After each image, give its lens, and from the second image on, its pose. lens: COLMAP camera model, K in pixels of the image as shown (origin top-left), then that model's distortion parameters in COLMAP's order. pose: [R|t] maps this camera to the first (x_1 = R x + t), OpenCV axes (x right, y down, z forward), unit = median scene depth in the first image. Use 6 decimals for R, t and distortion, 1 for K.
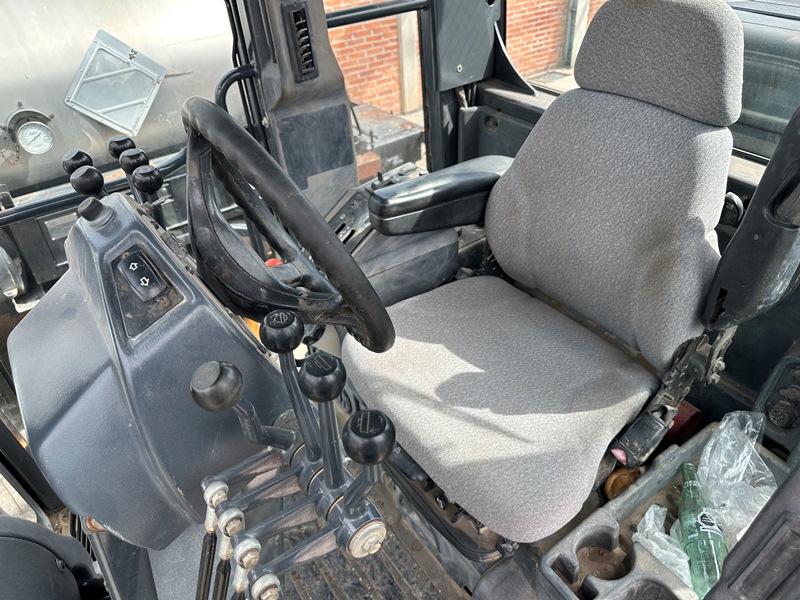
lens RADIAL K [[567.0, 0, 402.4], [0, 567.0, 302.0], [0, 0, 1]] dist [0.046741, -0.059121]
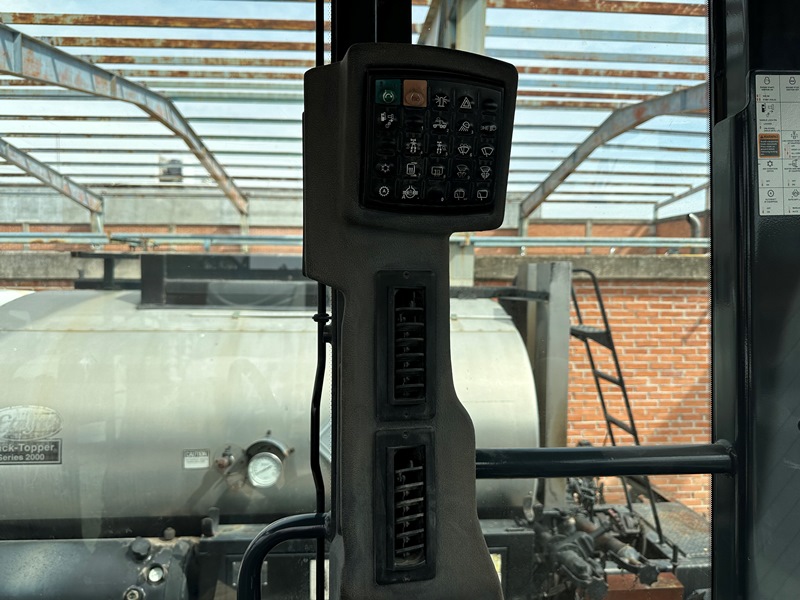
lens RADIAL K [[567.0, 0, 402.4], [0, 567.0, 302.0], [0, 0, 1]] dist [0.046741, -0.059121]
pose [[0.842983, 0.084806, -0.531213, 0.014021], [-0.364848, 0.815793, -0.448740, -0.089481], [0.395304, 0.572092, 0.718641, 0.131527]]
